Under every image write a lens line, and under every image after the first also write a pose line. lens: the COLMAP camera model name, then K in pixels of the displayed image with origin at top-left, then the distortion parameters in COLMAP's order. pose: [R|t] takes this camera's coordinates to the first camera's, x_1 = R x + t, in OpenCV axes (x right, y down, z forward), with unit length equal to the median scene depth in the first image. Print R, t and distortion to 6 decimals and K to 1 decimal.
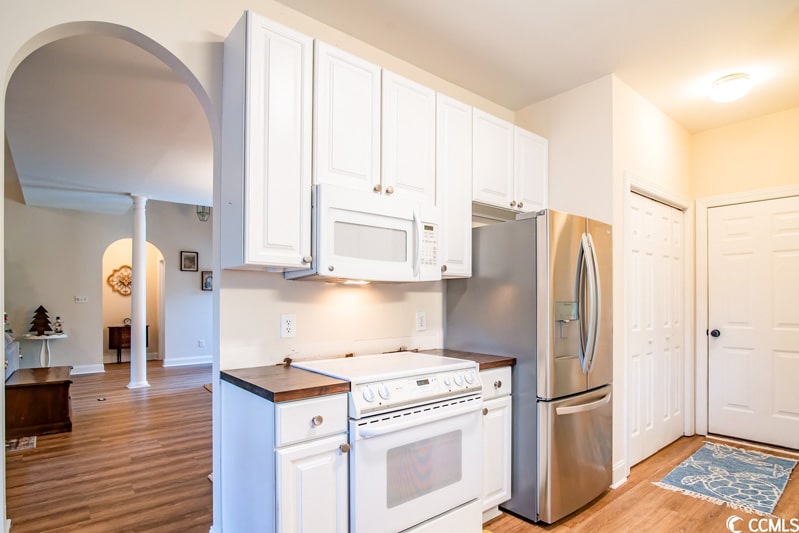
lens RADIAL K [[429.4, 0, 409.5], [0, 429.4, 298.9], [0, 0, 1]] dist [-0.021083, -0.000051]
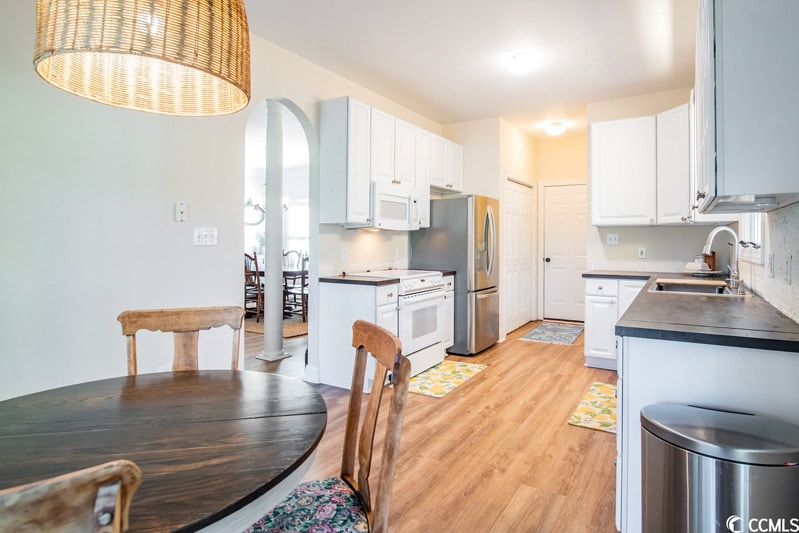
lens RADIAL K [[429.4, 0, 398.5], [0, 429.4, 237.6], [0, 0, 1]] dist [-0.021083, -0.000051]
pose [[0.959313, 0.005798, 0.282285, -0.509520], [-0.005560, 0.999983, -0.001644, -0.004659], [-0.282290, 0.000008, 0.959329, -0.719019]]
